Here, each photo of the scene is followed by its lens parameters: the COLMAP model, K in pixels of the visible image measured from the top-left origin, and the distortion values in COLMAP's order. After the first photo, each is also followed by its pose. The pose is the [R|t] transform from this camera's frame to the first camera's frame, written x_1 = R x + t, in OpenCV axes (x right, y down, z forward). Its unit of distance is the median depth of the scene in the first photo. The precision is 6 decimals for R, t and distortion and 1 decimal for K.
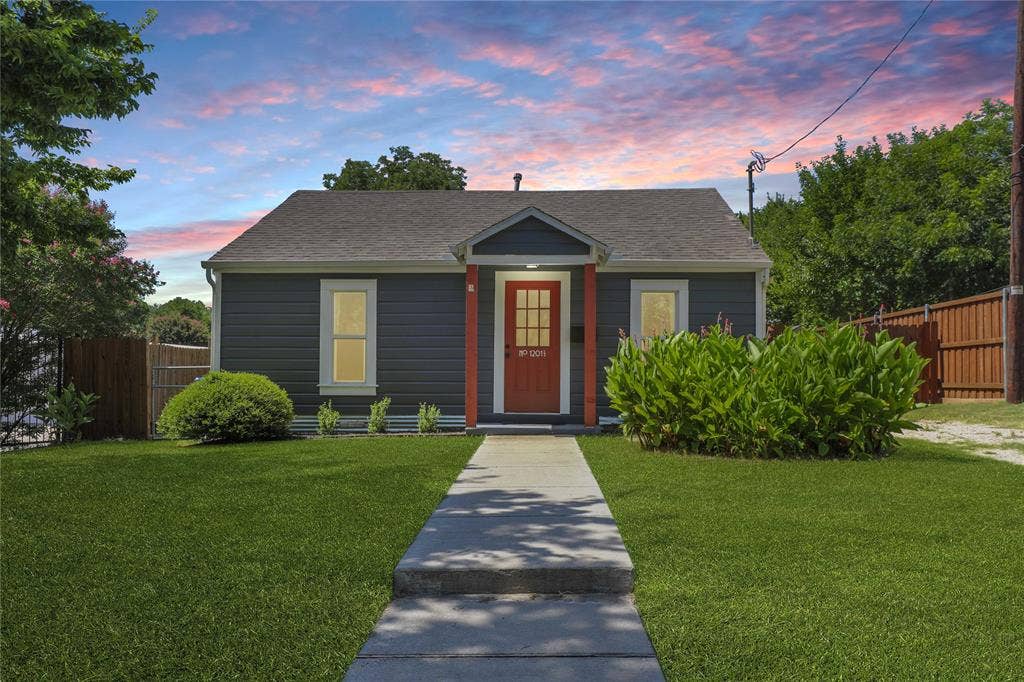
lens RADIAL K [[768.9, 0, 515.6], [0, 768.9, 358.1], [0, 0, 1]] dist [-0.000302, 0.055229]
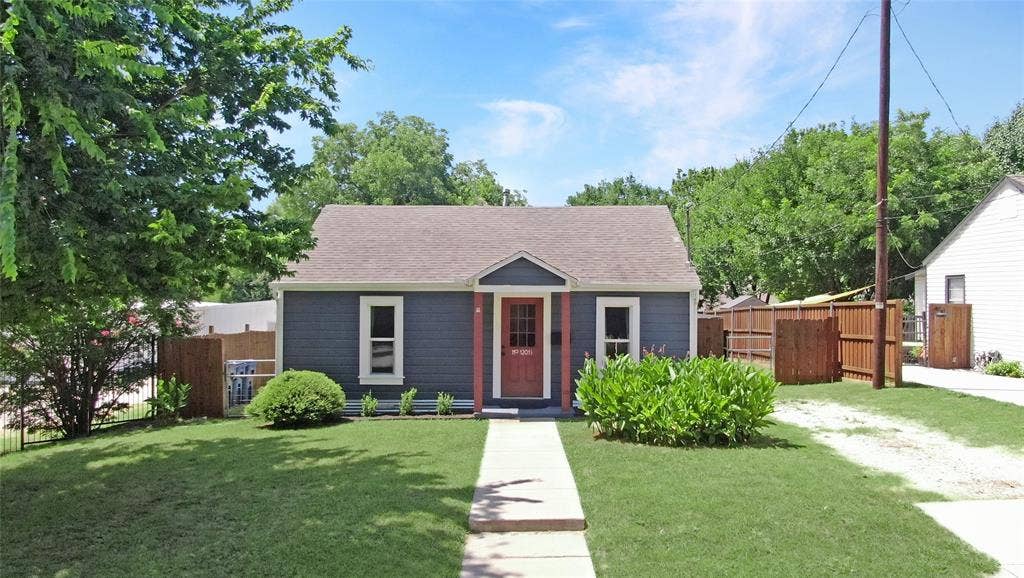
lens RADIAL K [[820.1, 0, 512.0], [0, 820.1, 289.0], [0, 0, 1]] dist [-0.003099, 0.001997]
pose [[0.999571, -0.000645, 0.029279, -0.039579], [0.000507, 0.999989, 0.004747, -0.131623], [-0.029282, -0.004730, 0.999560, -0.439139]]
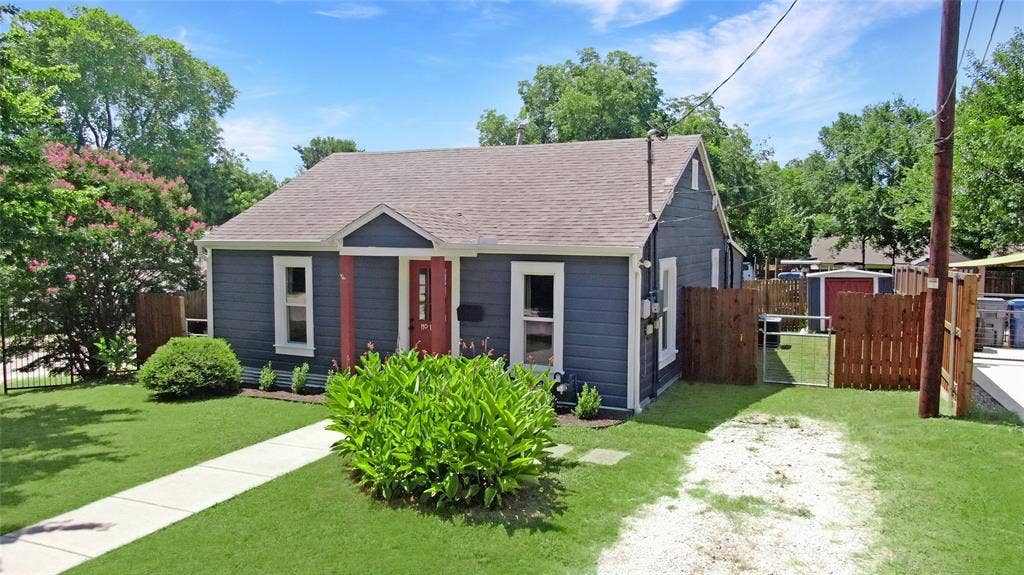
lens RADIAL K [[769.6, 0, 512.0], [0, 769.6, 287.5], [0, 0, 1]] dist [0.004732, 0.007684]
pose [[0.917311, 0.029037, -0.397112, 0.596851], [0.003581, 0.996695, 0.081152, -0.161383], [0.398156, -0.075863, 0.914175, 0.072039]]
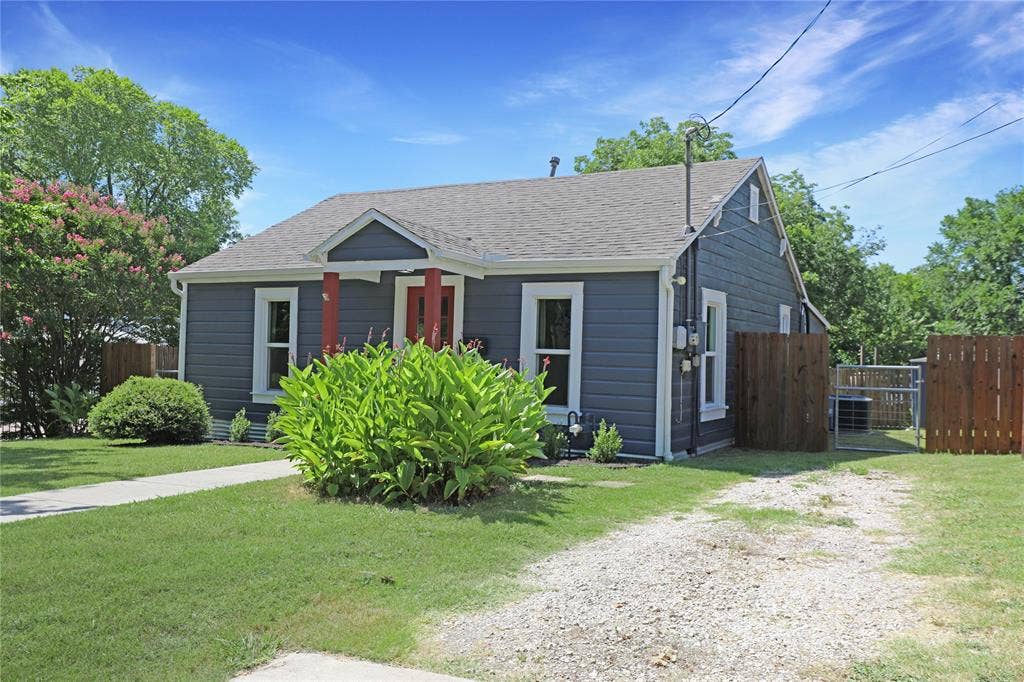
lens RADIAL K [[907.4, 0, 512.0], [0, 907.4, 341.0], [0, 0, 1]] dist [0.049304, 0.002348]
pose [[0.885131, 0.010469, -0.465224, 0.657477], [-0.019748, 0.999691, -0.015077, -0.023085], [0.464922, 0.022532, 0.885065, 0.104591]]
